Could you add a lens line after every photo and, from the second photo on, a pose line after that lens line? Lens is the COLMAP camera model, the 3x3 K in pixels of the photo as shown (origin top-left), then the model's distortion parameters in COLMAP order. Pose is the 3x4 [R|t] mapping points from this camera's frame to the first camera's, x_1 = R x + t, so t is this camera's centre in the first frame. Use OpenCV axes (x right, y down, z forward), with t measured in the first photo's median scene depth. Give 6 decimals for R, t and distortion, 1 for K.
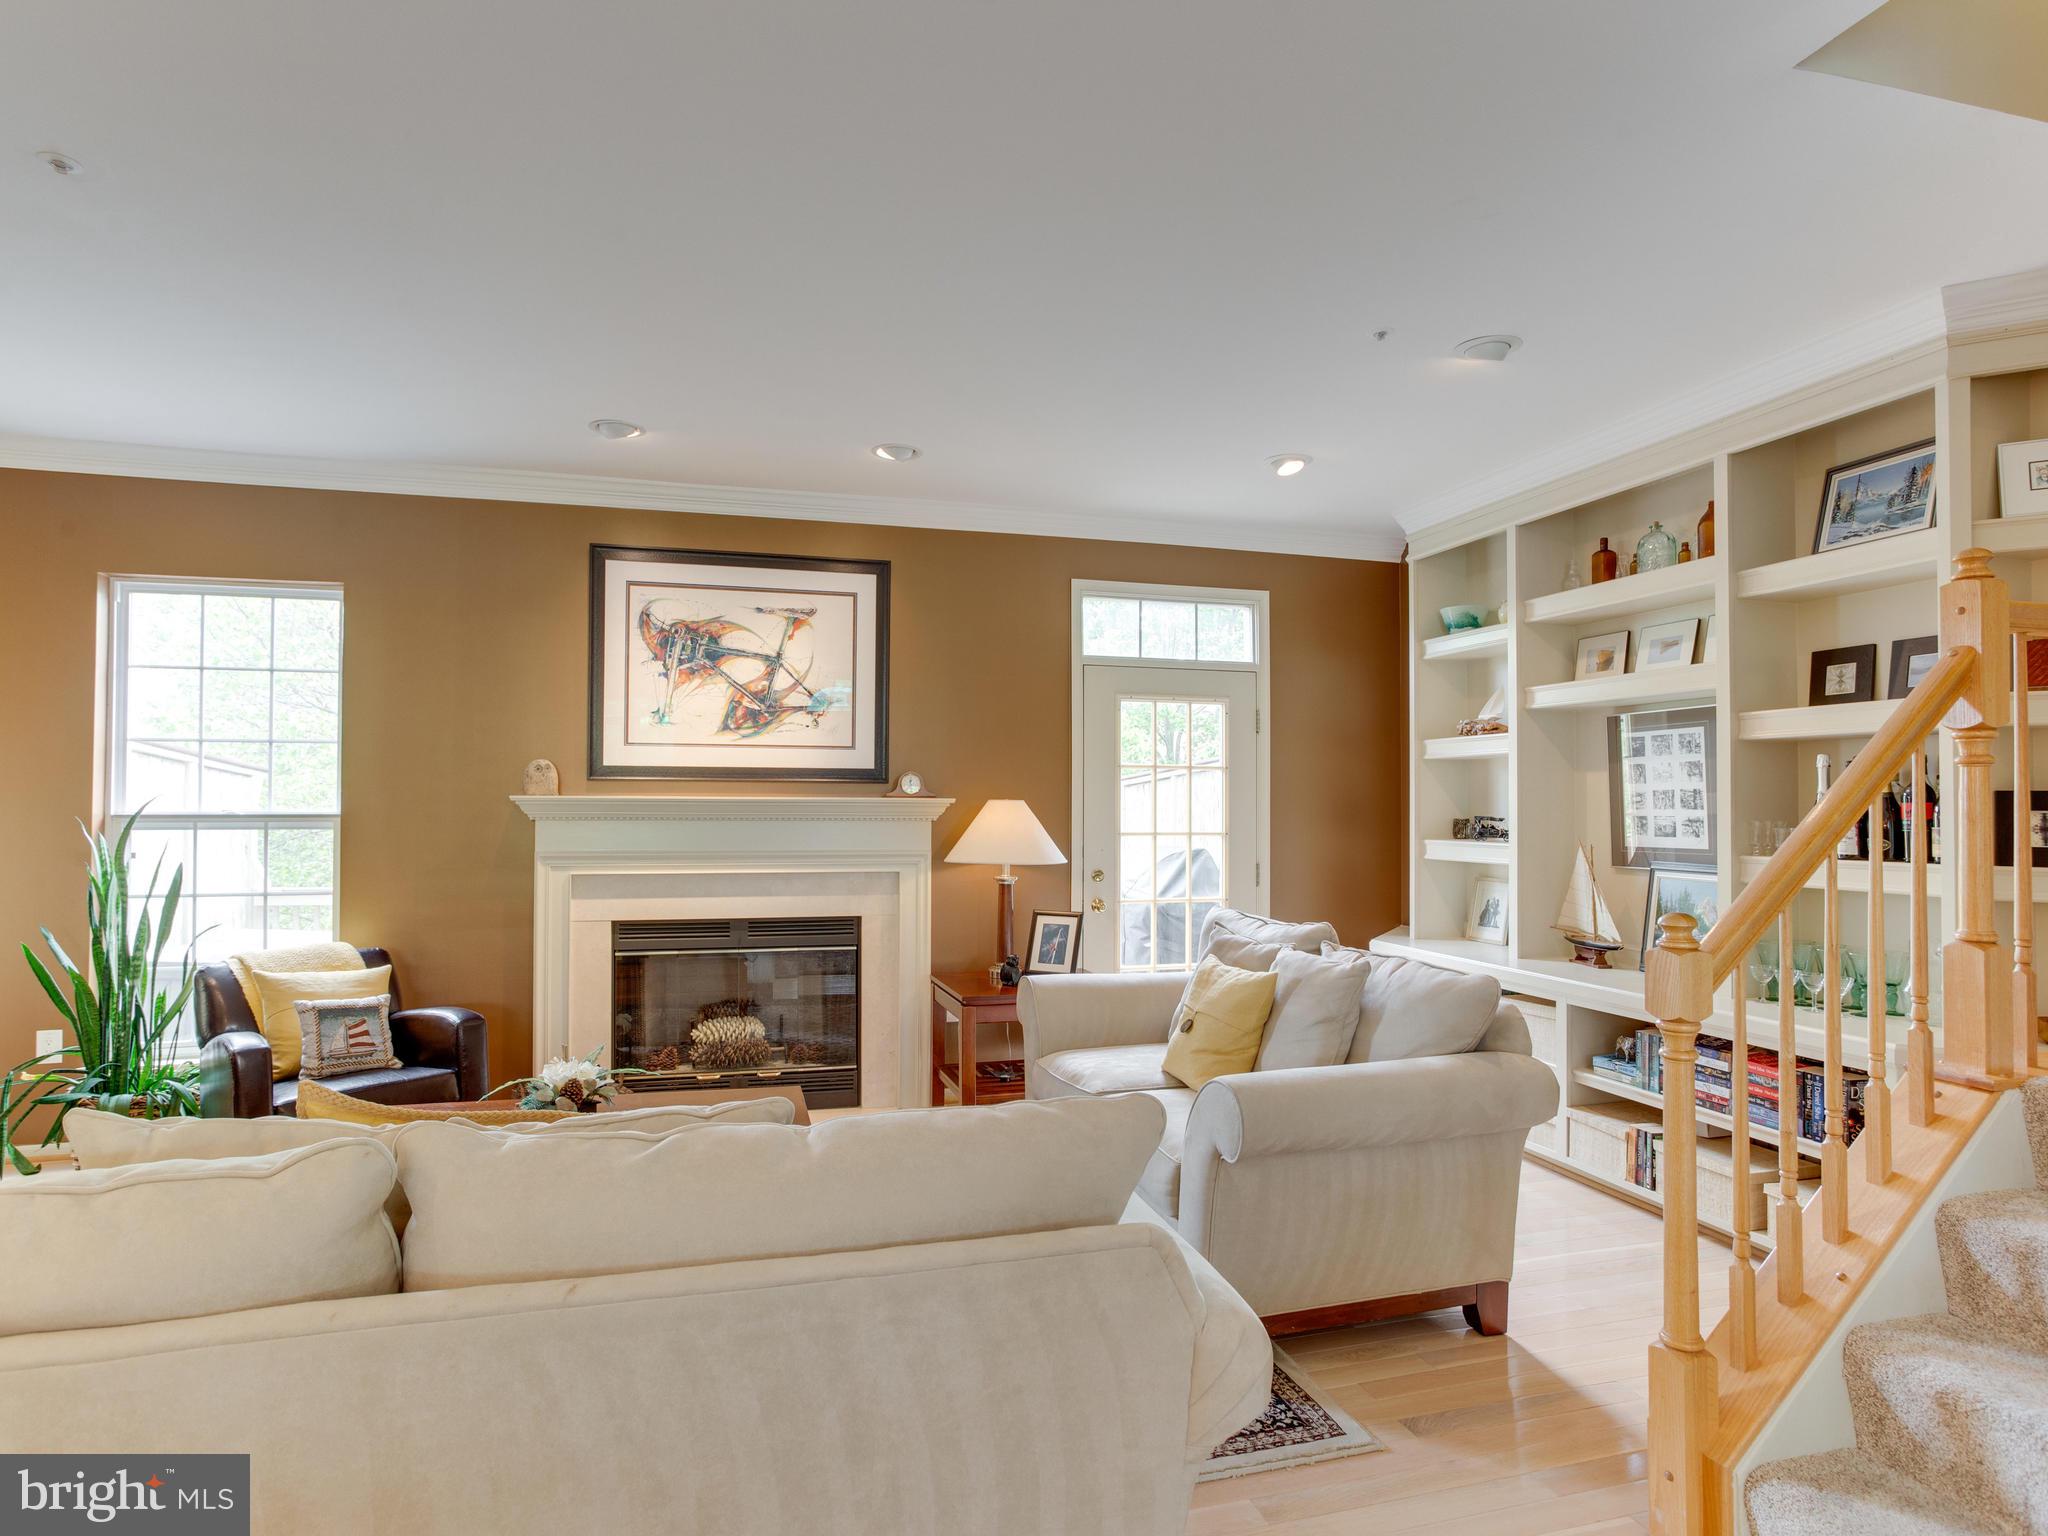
lens RADIAL K [[1153.7, 0, 1005.6], [0, 1153.7, 785.4], [0, 0, 1]] dist [-0.059156, 0.047001]
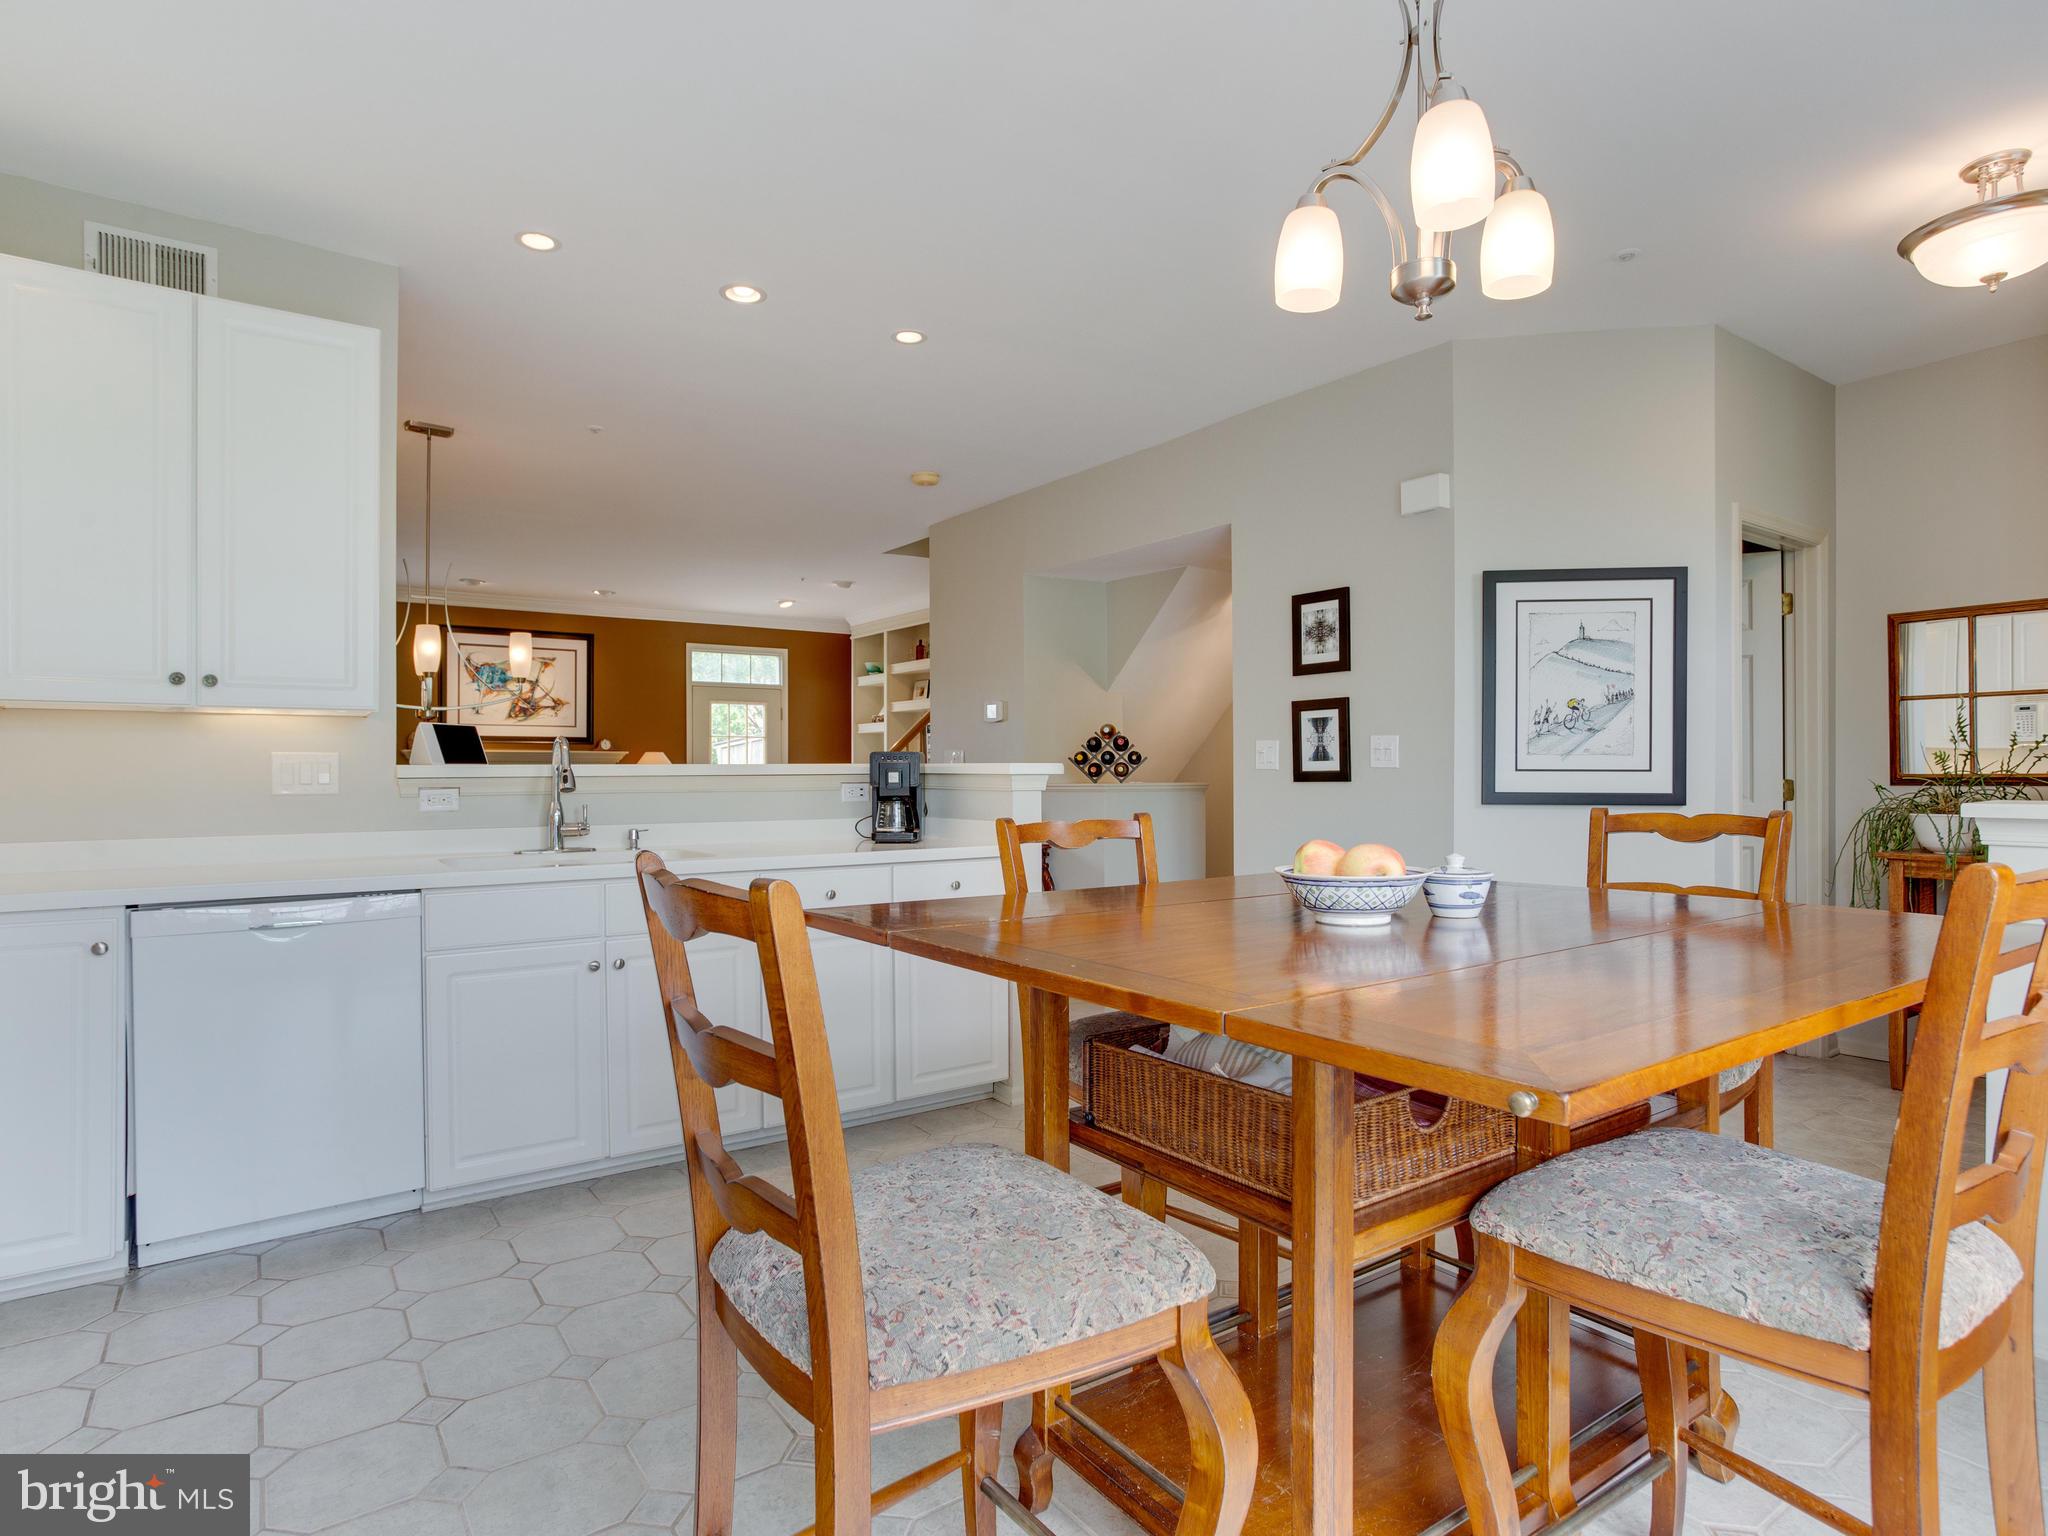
lens RADIAL K [[1115.5, 0, 1013.6], [0, 1115.5, 771.7], [0, 0, 1]] dist [-0.055930, 0.029067]
pose [[0.939629, -0.007114, 0.342122, -0.076996], [0.001191, 0.999846, 0.017521, 0.013875], [-0.342194, -0.016056, 0.939492, -1.125038]]
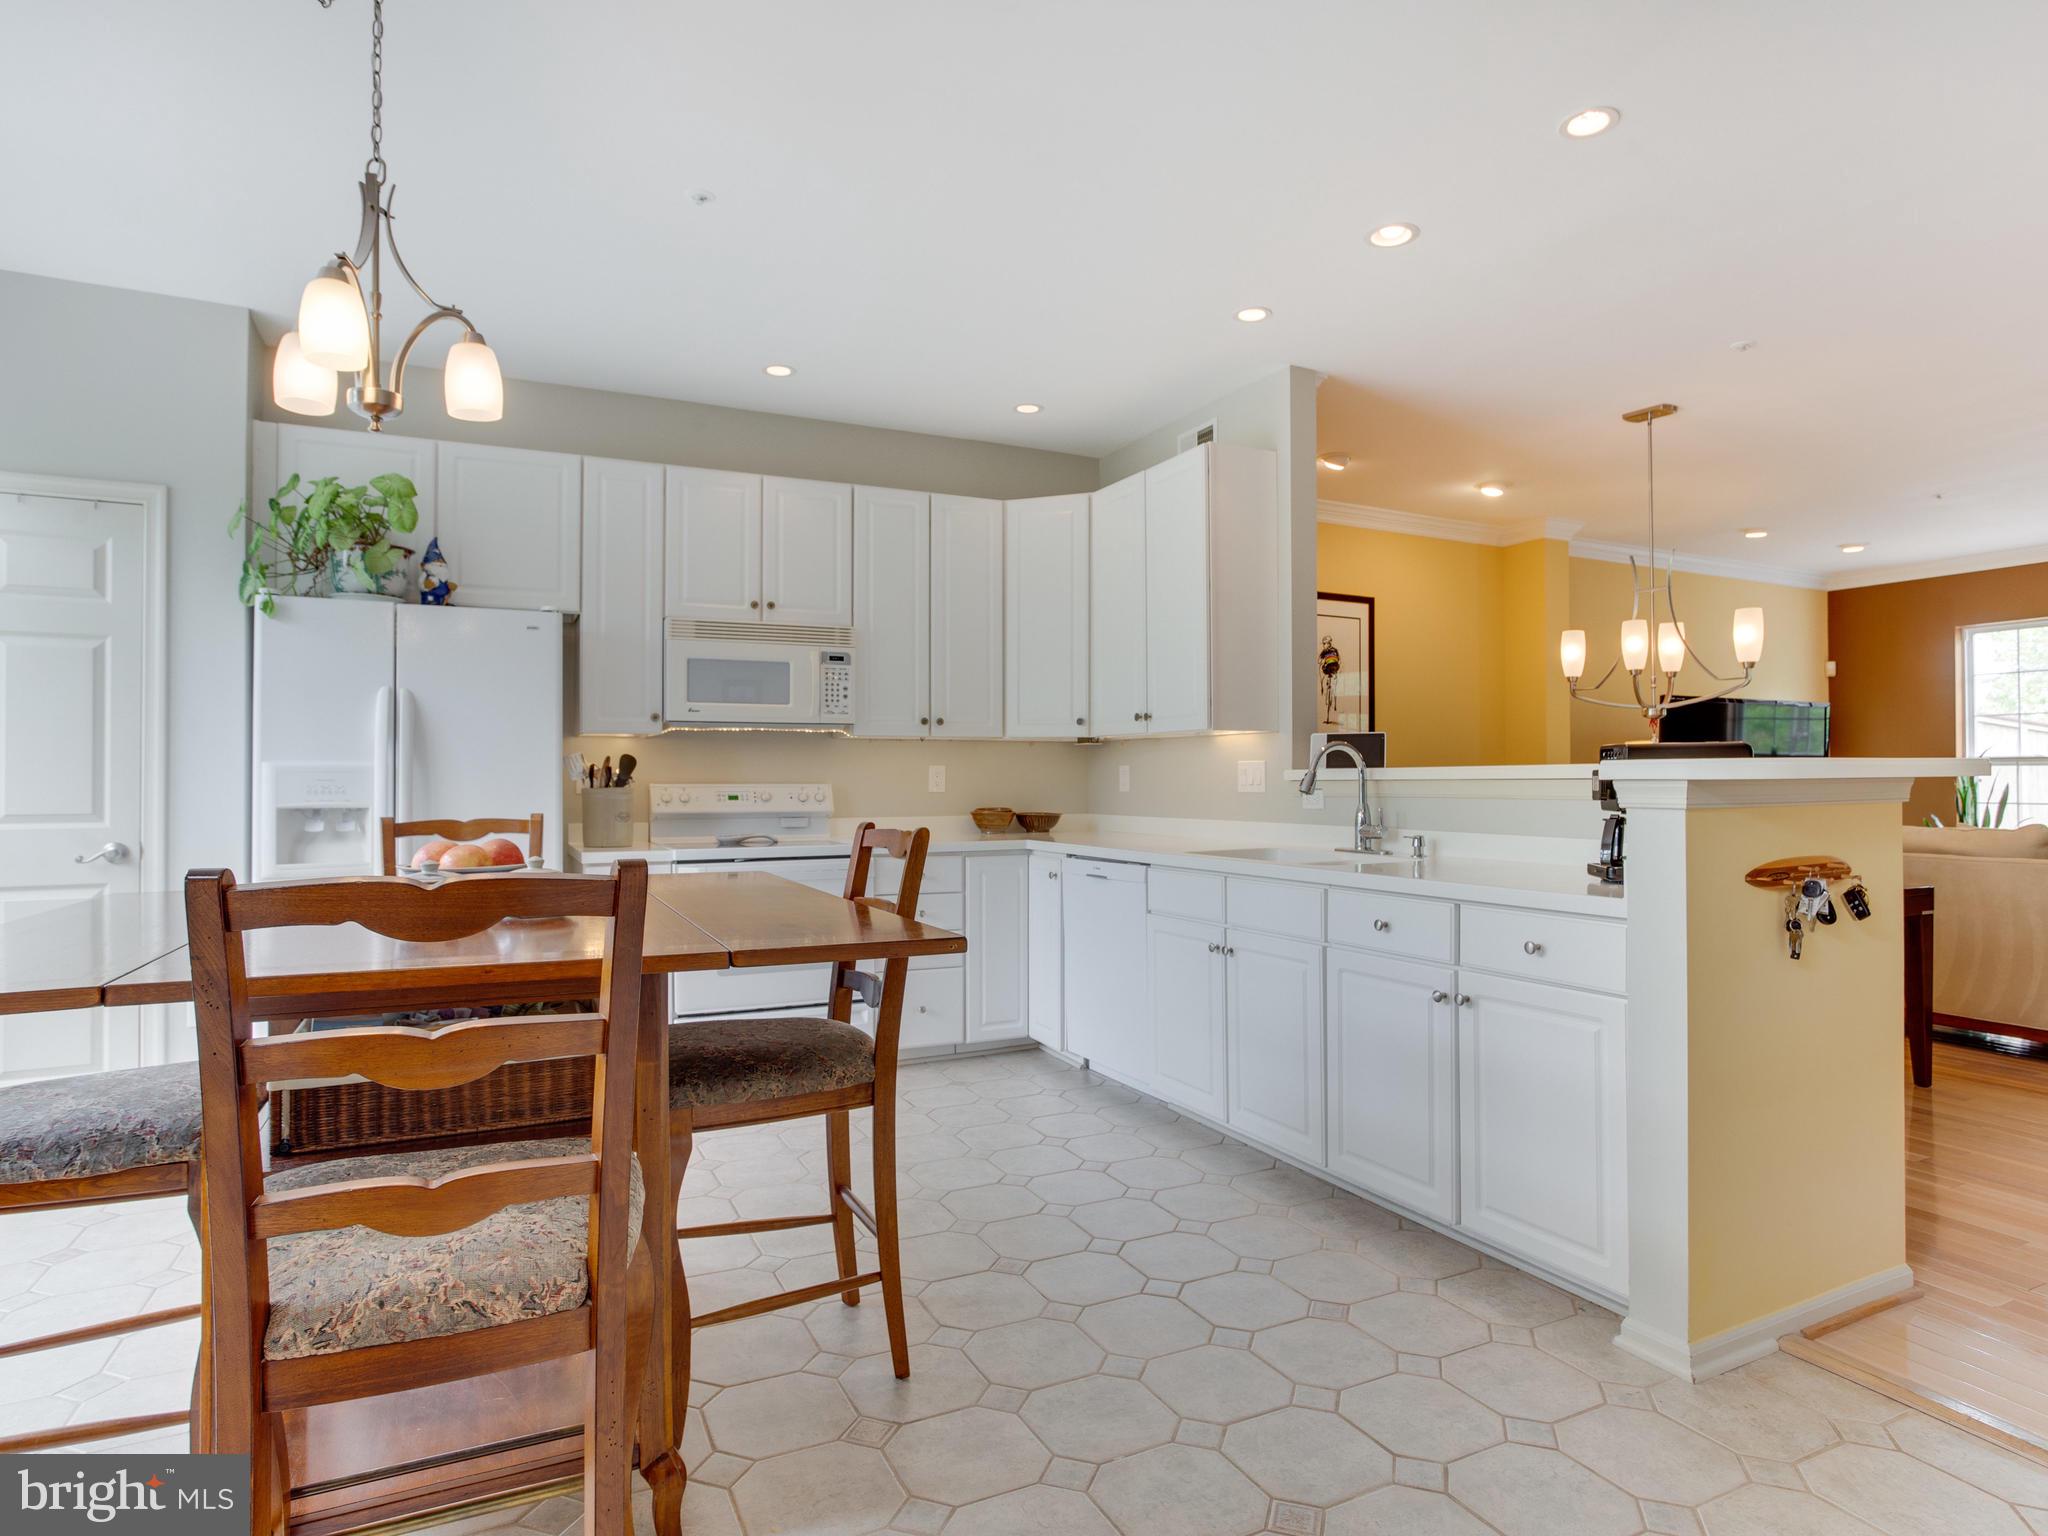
lens RADIAL K [[1079.6, 0, 1024.0], [0, 1079.6, 768.0], [0, 0, 1]] dist [-0.067054, 0.038058]
pose [[0.173075, -0.013945, -0.984810, 0.547272], [0.021311, 0.999719, -0.010410, 0.024243], [0.984678, -0.019186, 0.173323, -0.707329]]
